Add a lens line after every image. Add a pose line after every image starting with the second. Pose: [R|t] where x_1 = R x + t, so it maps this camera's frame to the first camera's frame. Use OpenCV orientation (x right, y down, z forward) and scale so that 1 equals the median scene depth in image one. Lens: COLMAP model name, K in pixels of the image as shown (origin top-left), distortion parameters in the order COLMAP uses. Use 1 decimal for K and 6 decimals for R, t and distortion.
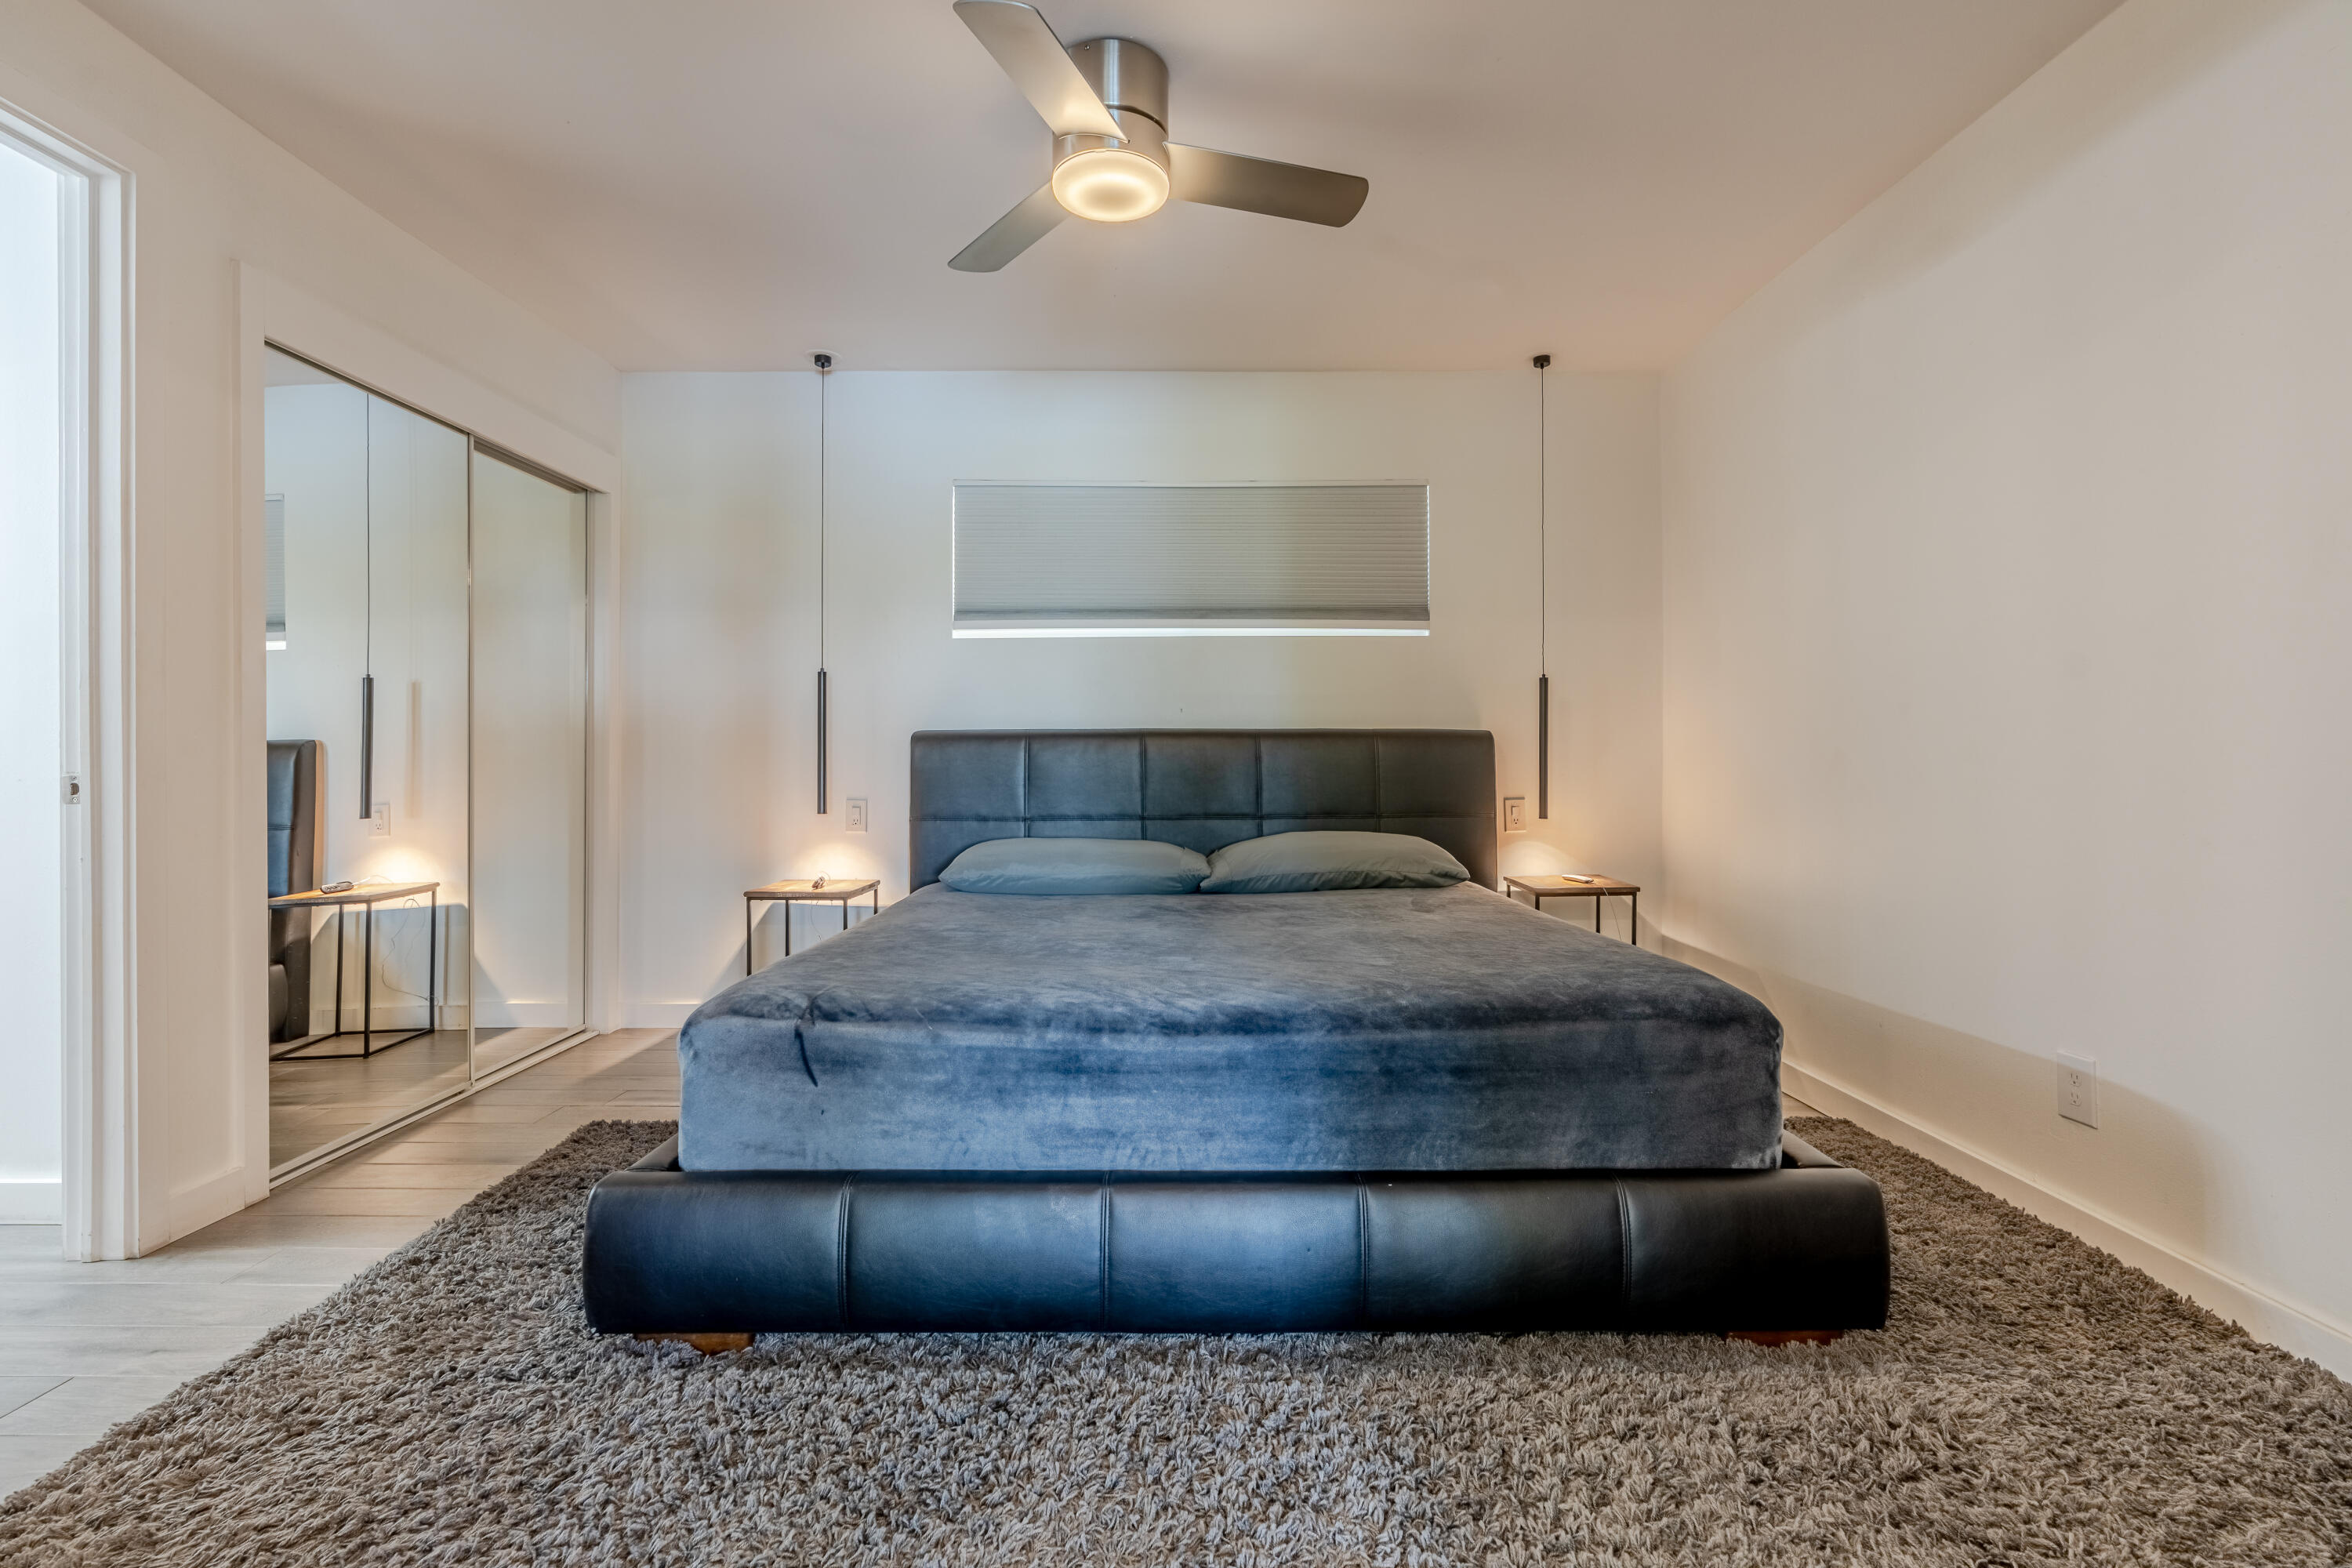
lens RADIAL K [[1059.9, 0, 1181.5], [0, 1059.9, 766.5], [0, 0, 1]] dist [0.000315, 0.001088]
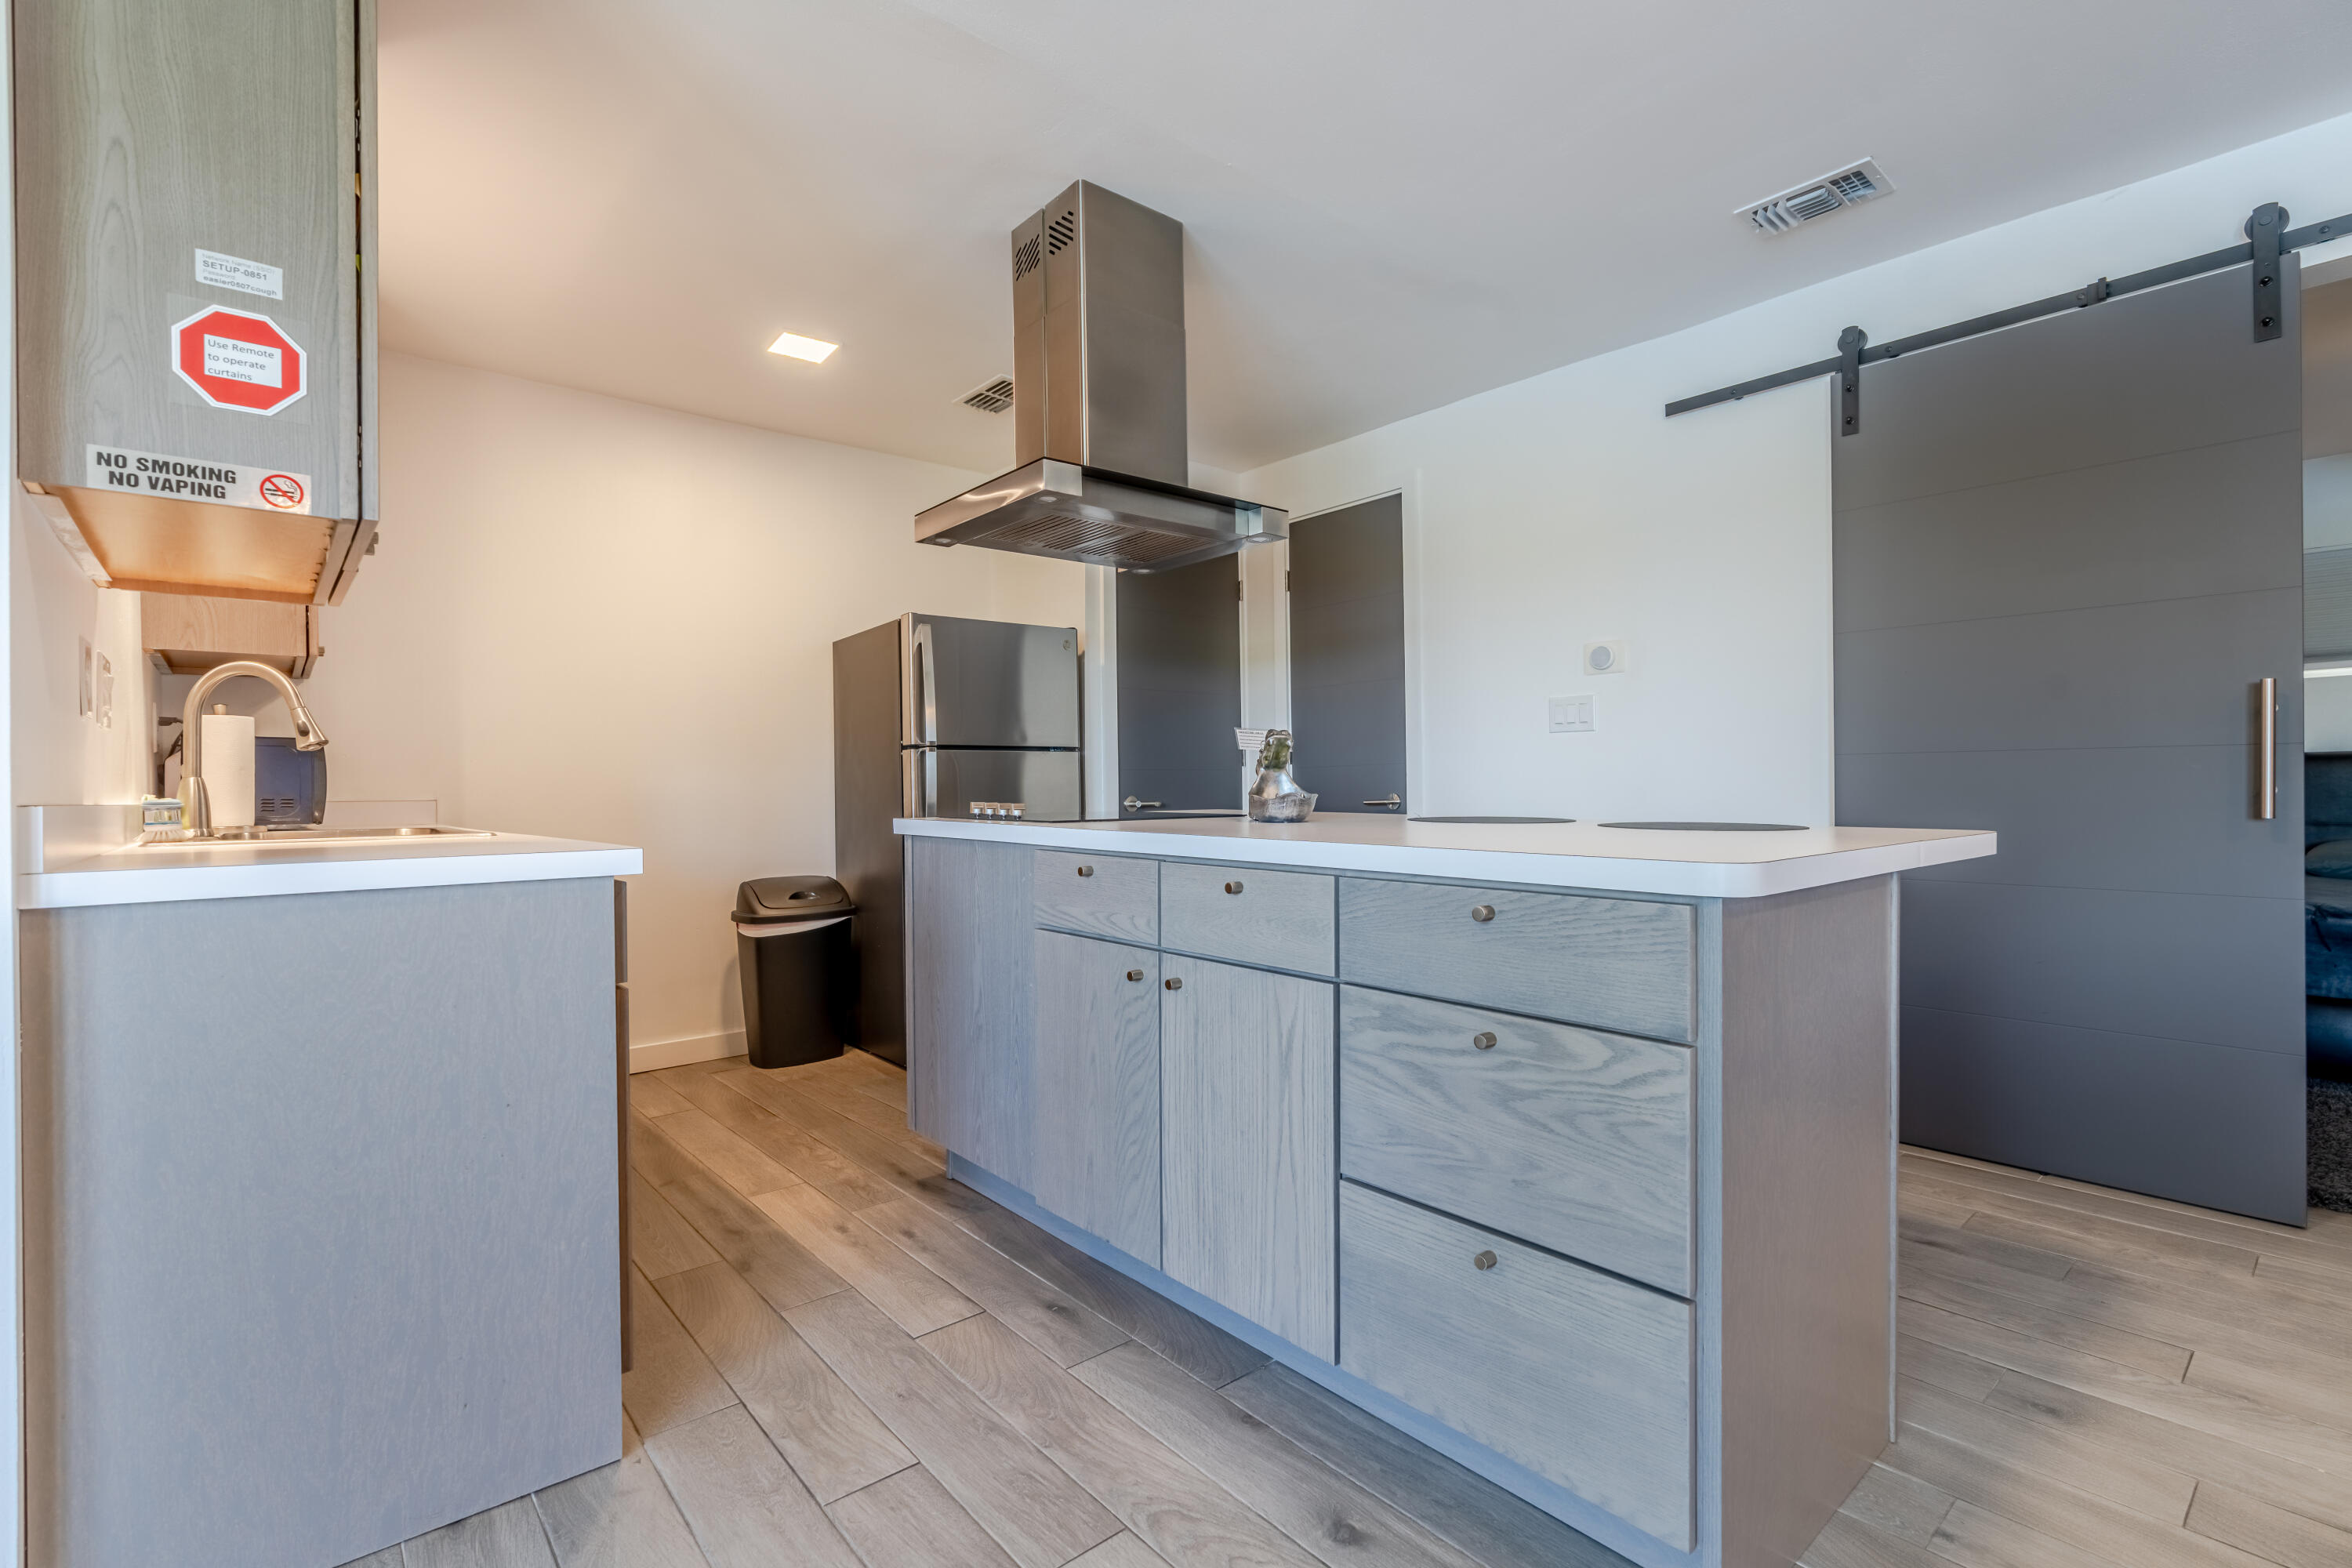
lens RADIAL K [[1055.6, 0, 1201.1], [0, 1055.6, 790.9], [0, 0, 1]] dist [-0.002016, 0.000542]
pose [[0.654162, -0.009731, -0.756291, -0.226352], [0.008139, 0.999950, -0.005827, 0.015563], [0.756310, -0.002343, 0.654209, -1.589437]]
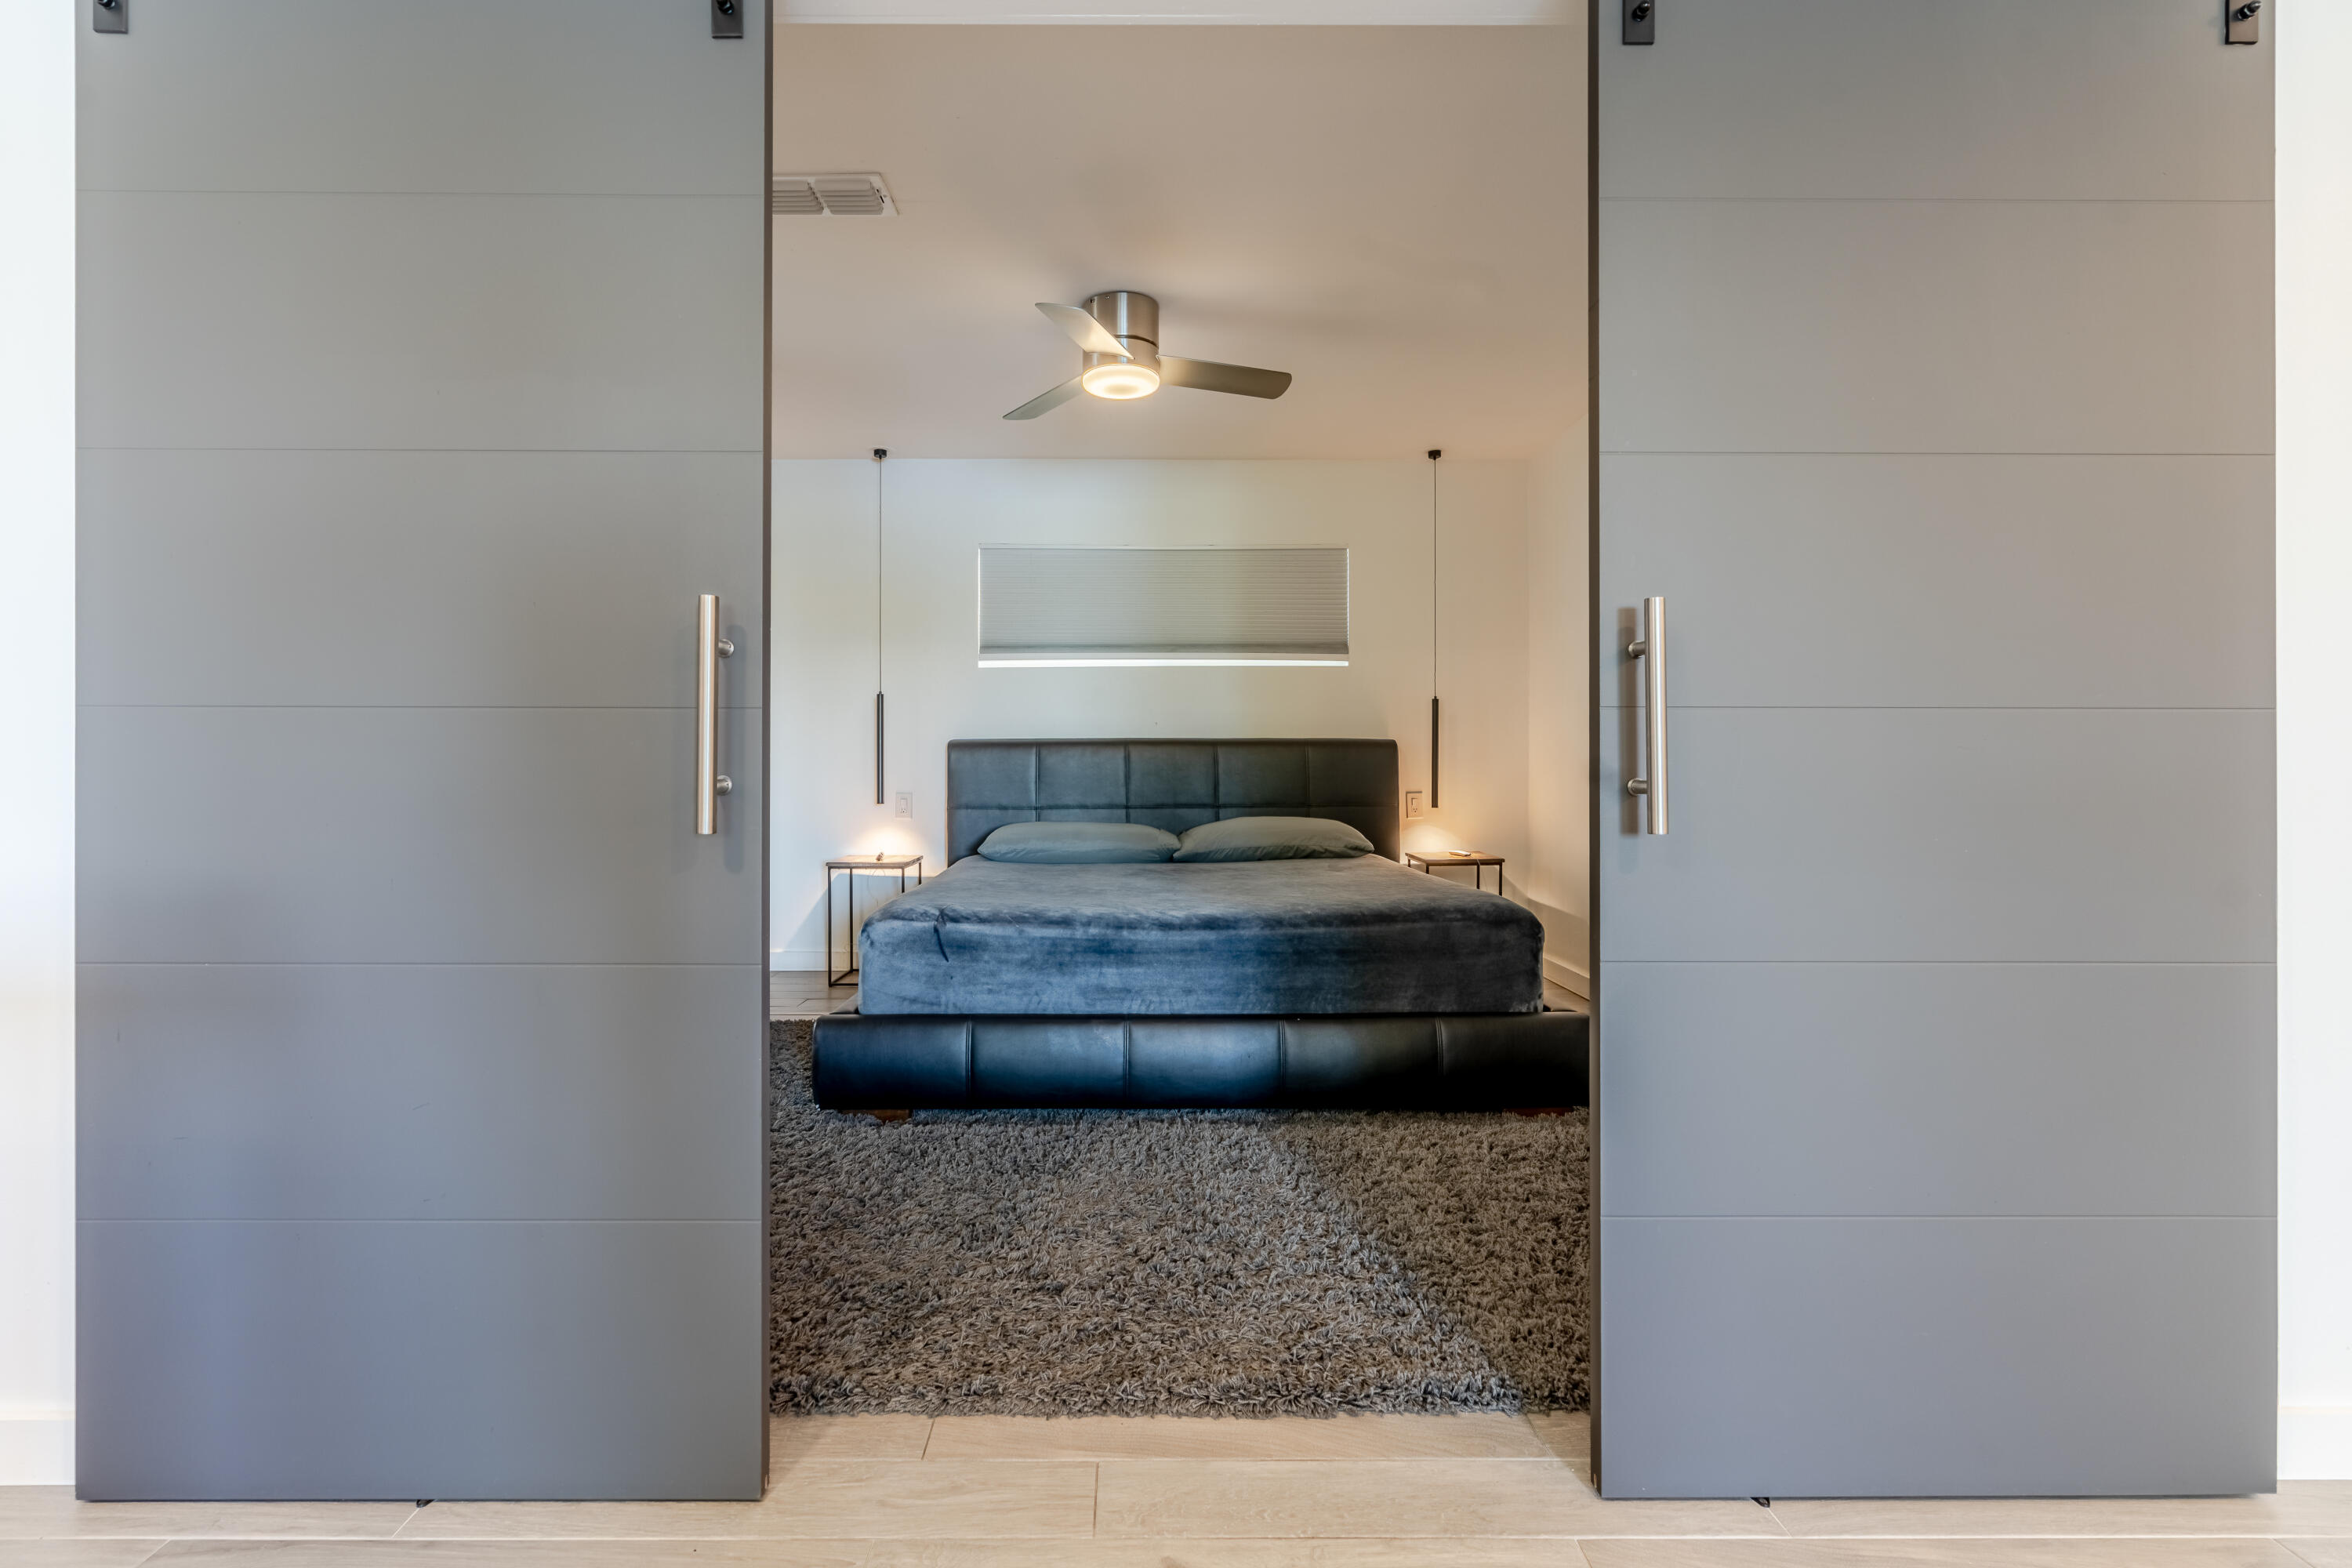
lens RADIAL K [[1059.9, 0, 1181.5], [0, 1059.9, 766.5], [0, 0, 1]] dist [0.000315, 0.001088]
pose [[0.999081, -0.000164, 0.042861, -0.052624], [0.000328, 0.999993, -0.003817, 0.007765], [-0.042860, 0.003828, 0.999074, -0.605077]]
